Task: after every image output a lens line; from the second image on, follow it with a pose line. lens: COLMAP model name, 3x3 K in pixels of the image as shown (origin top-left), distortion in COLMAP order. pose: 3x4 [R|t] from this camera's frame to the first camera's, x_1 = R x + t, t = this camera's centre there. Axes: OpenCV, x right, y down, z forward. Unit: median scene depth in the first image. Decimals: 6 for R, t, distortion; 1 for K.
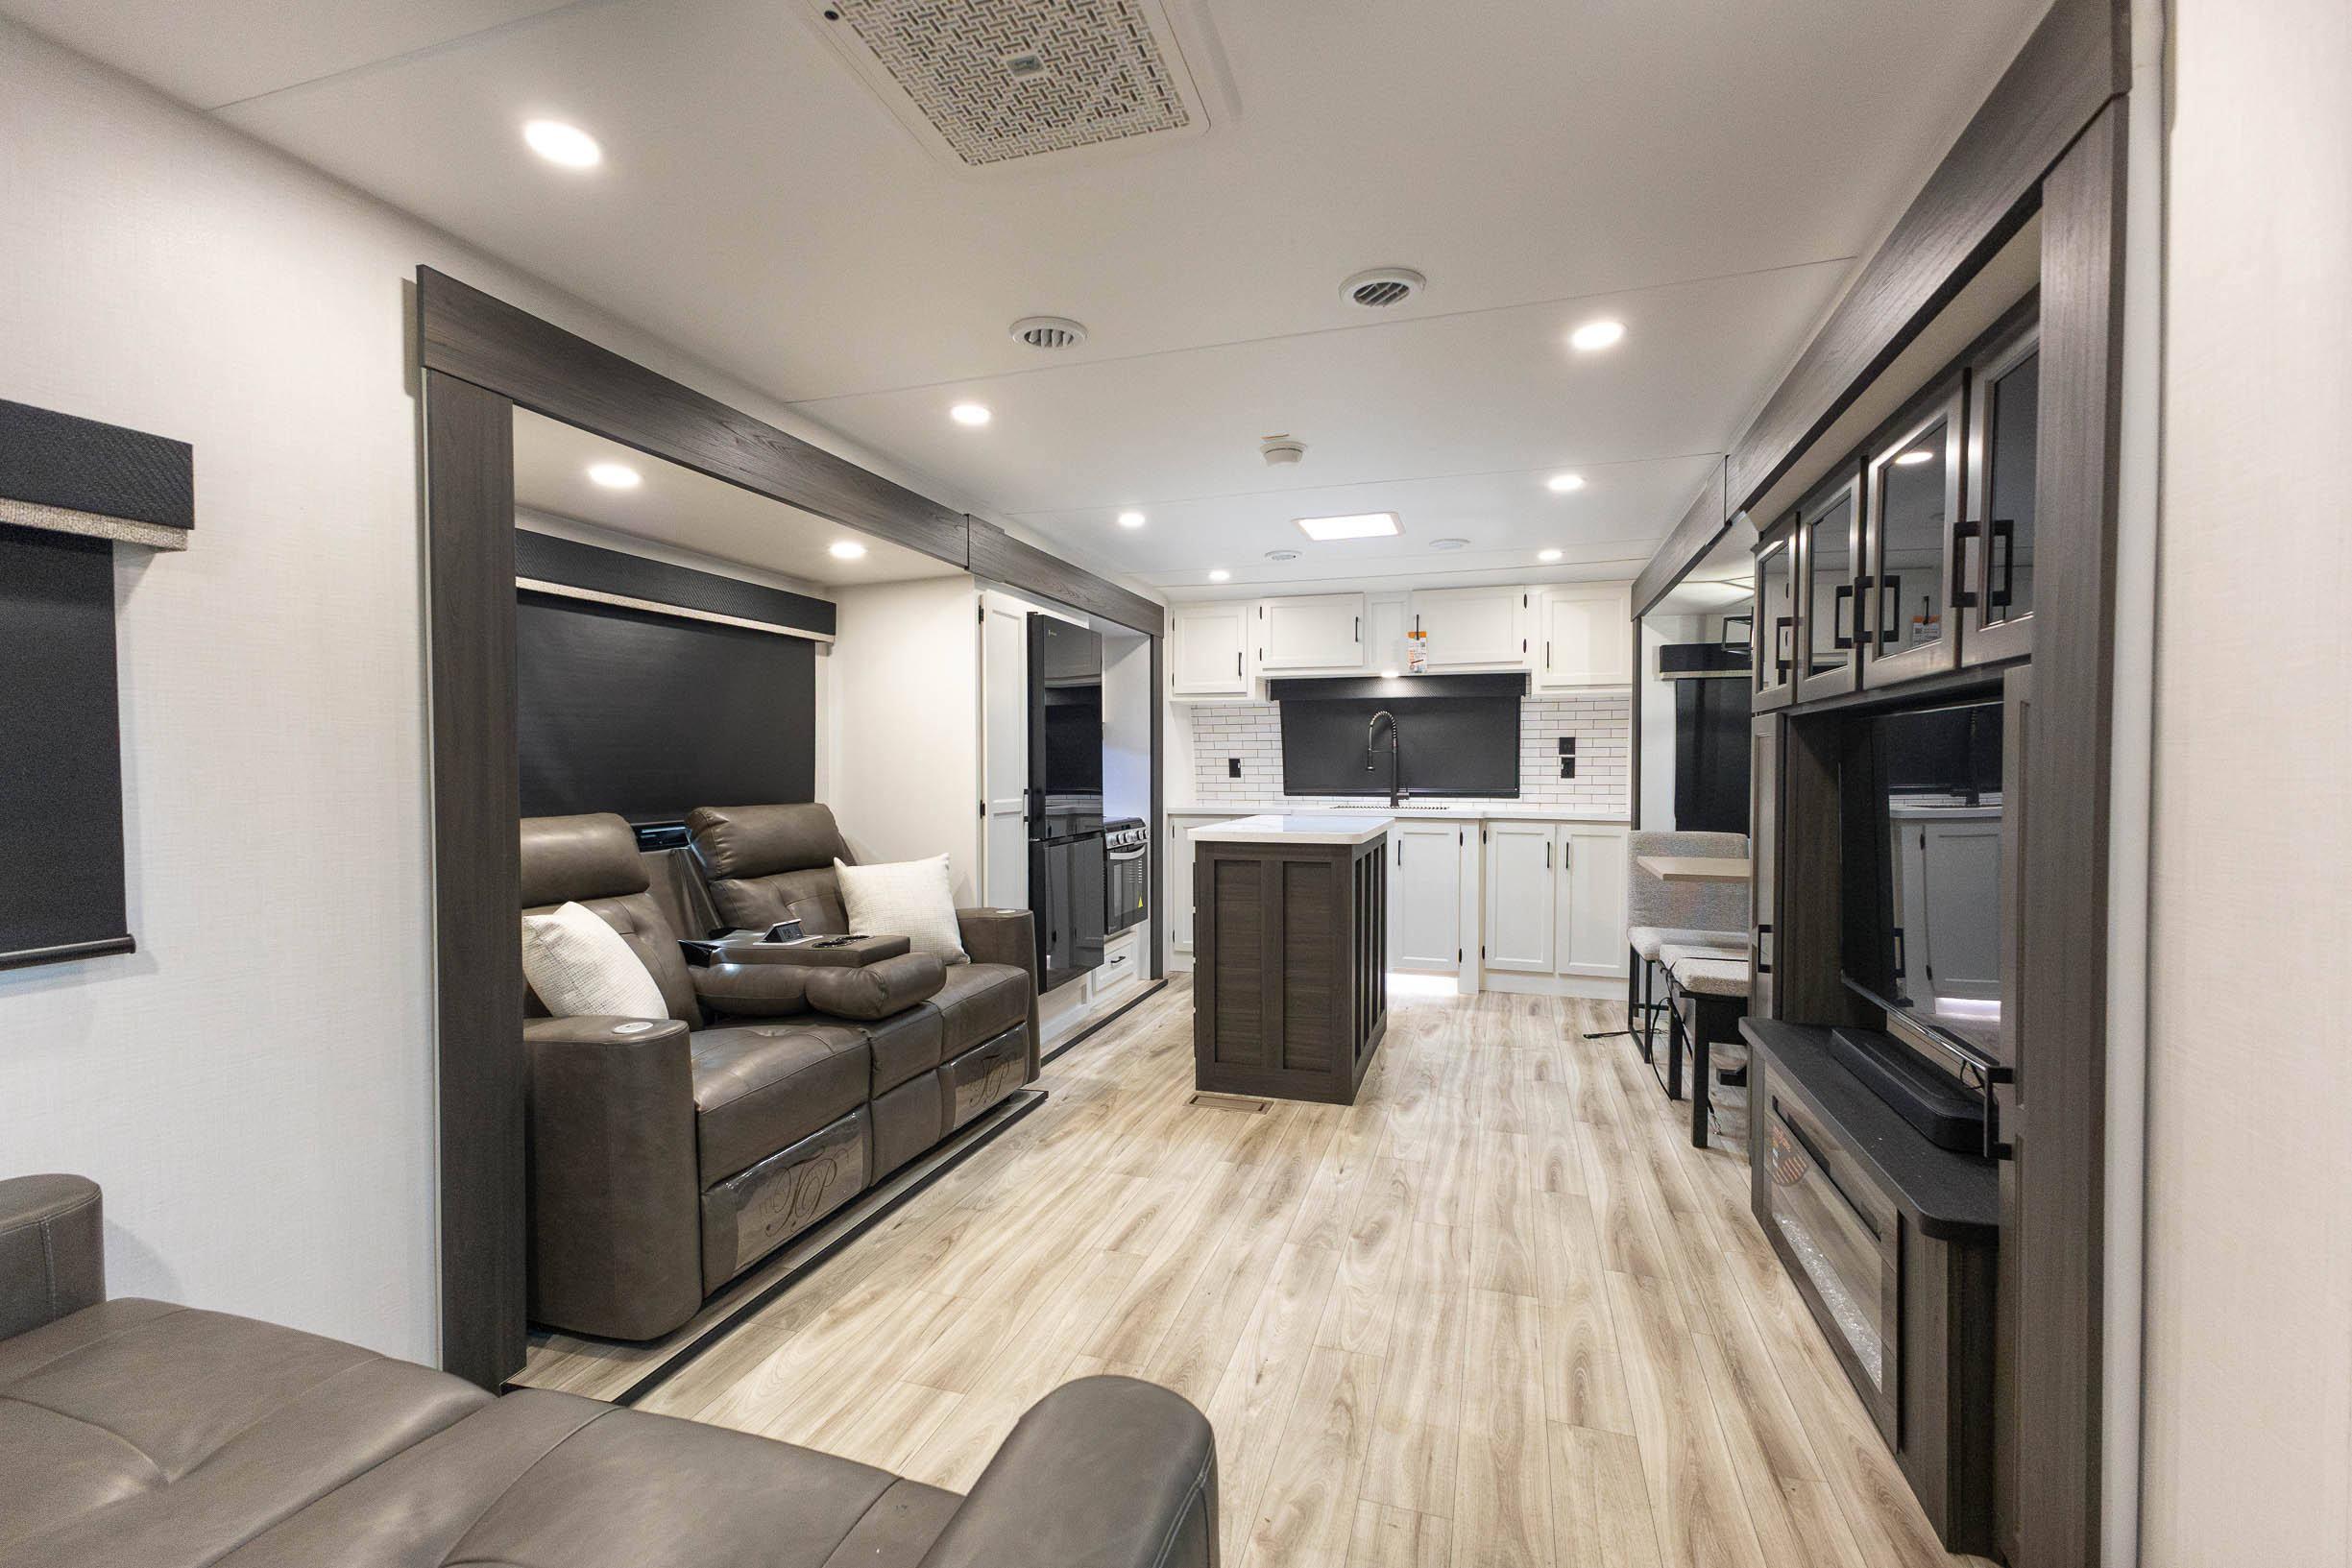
lens RADIAL K [[1018.2, 0, 1184.0], [0, 1018.2, 782.2], [0, 0, 1]] dist [0.000000, 0.000174]
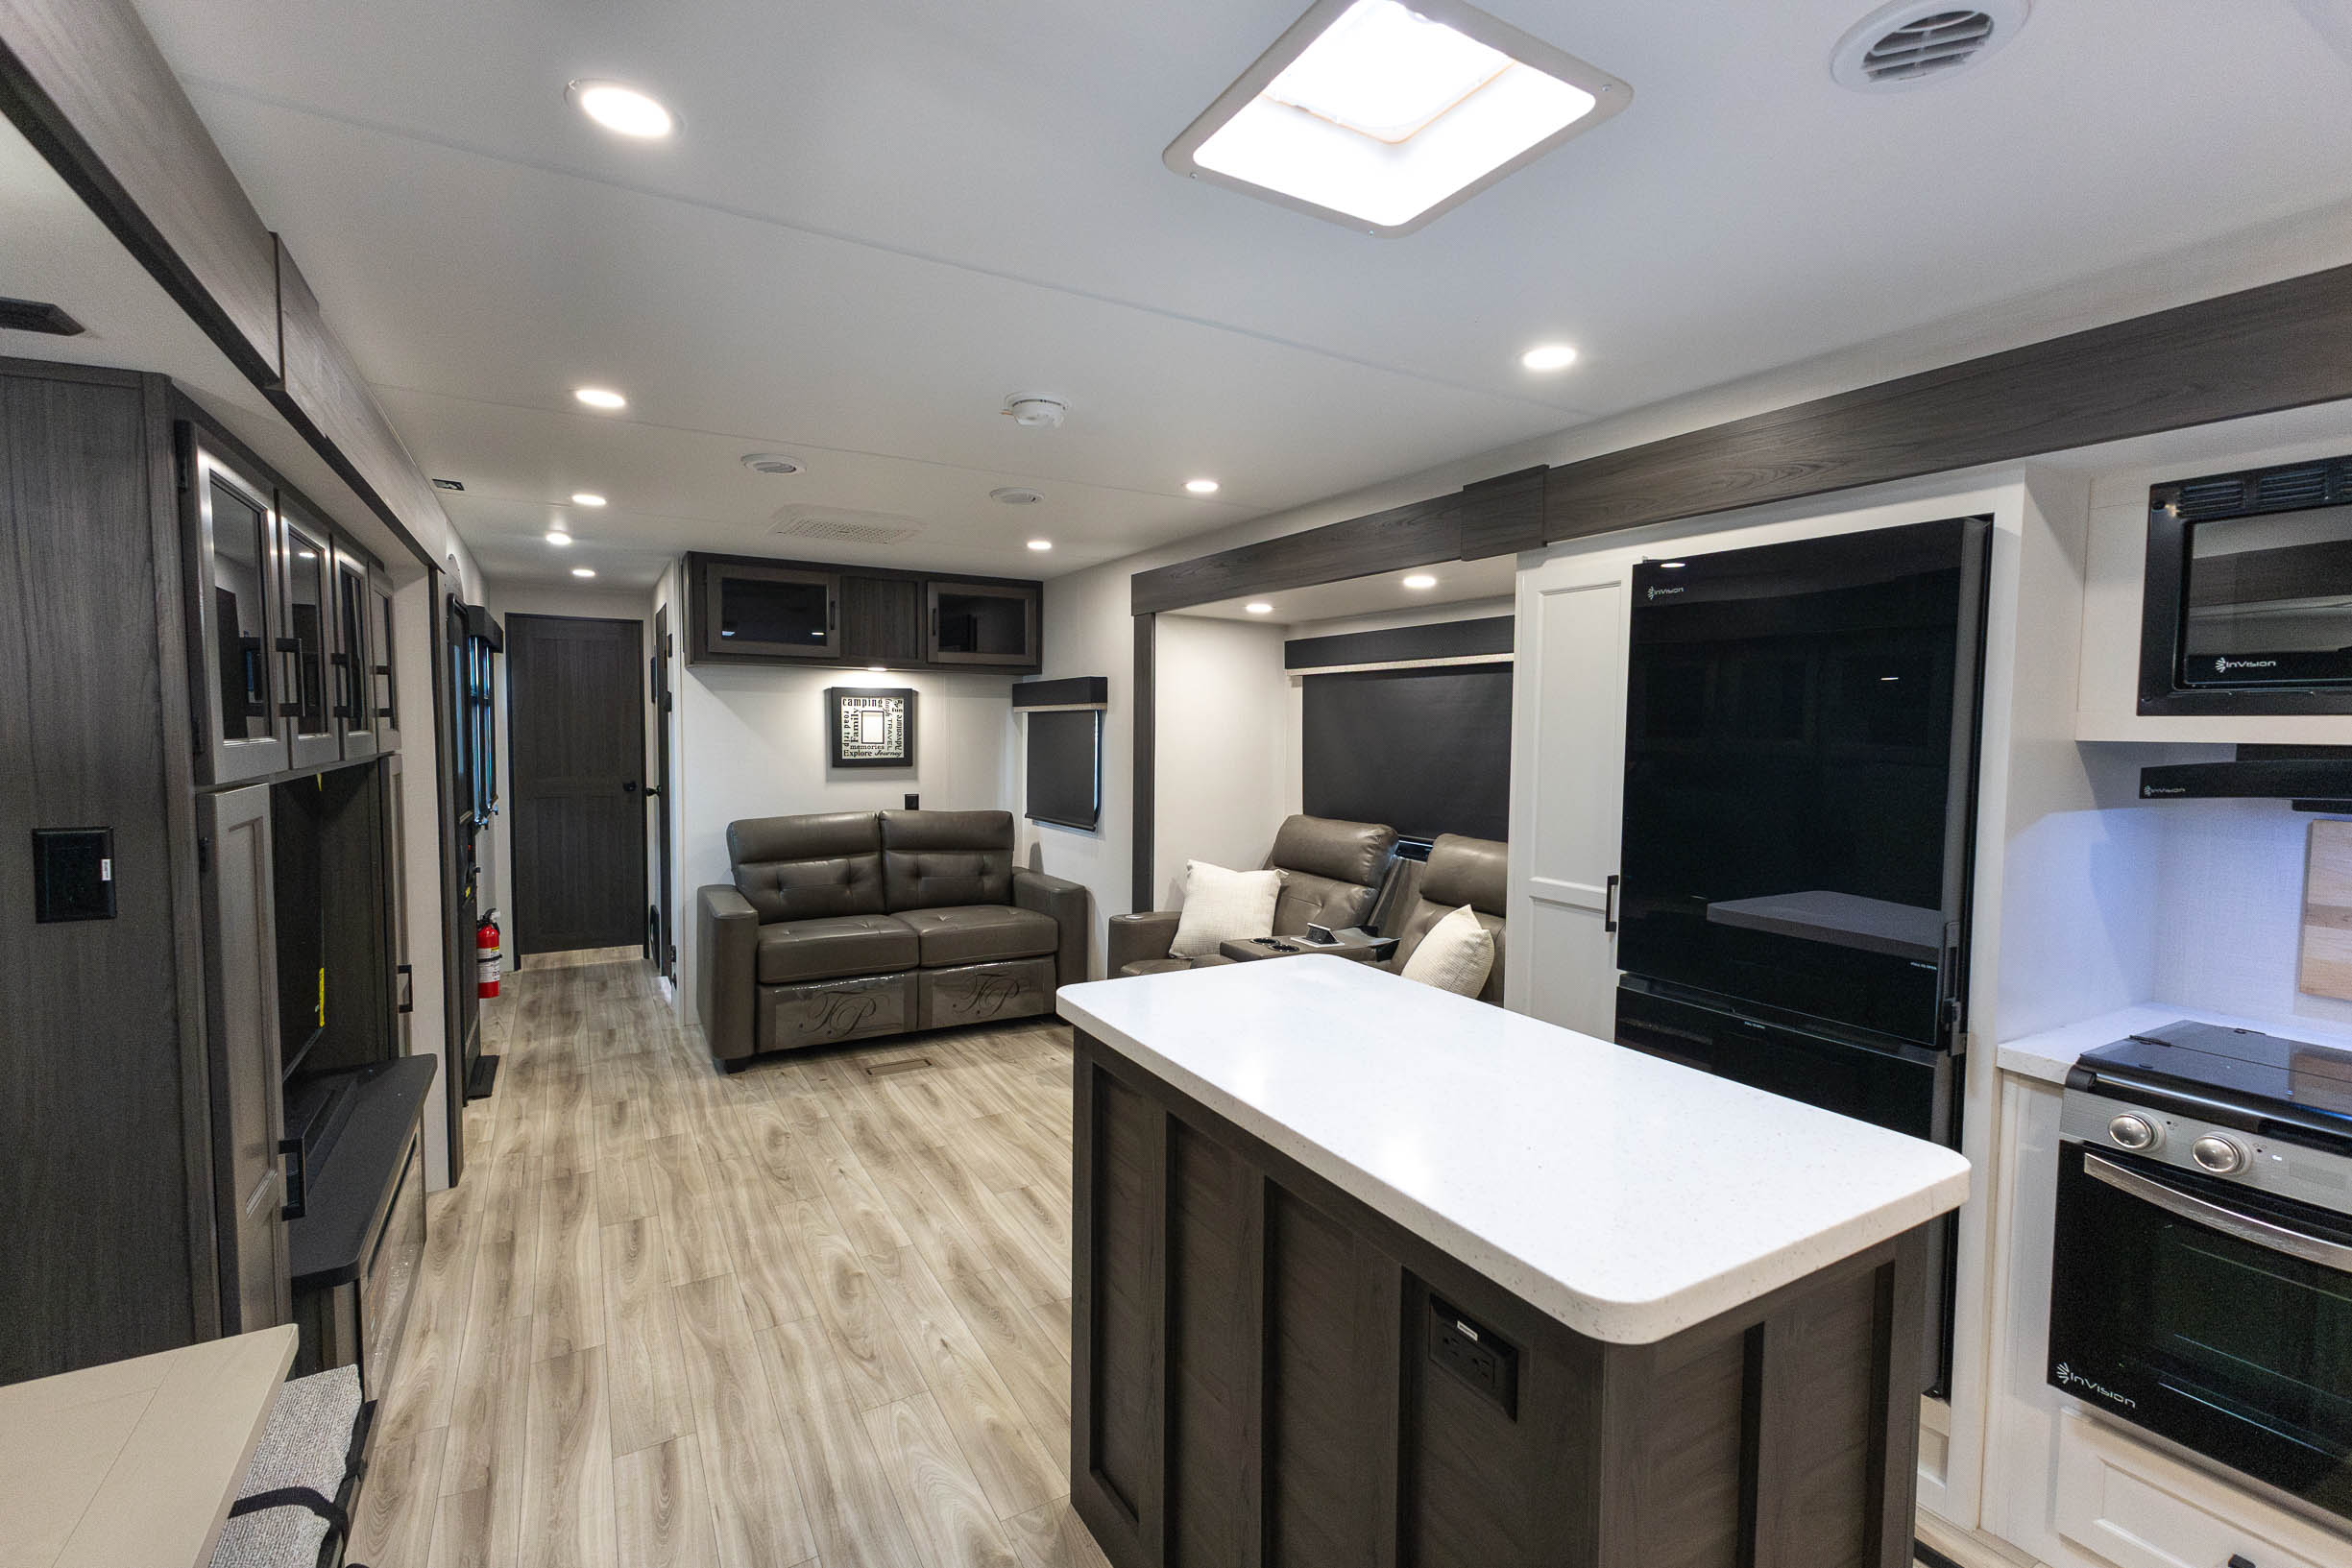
lens RADIAL K [[1018.2, 0, 1172.4], [0, 1018.2, 783.7], [0, 0, 1]] dist [0.000000, 0.000174]
pose [[-0.669552, 0.038130, -0.741786, 0.748817], [-0.022680, 0.997166, 0.071729, -0.141460], [0.742419, 0.064850, -0.666790, 2.011849]]
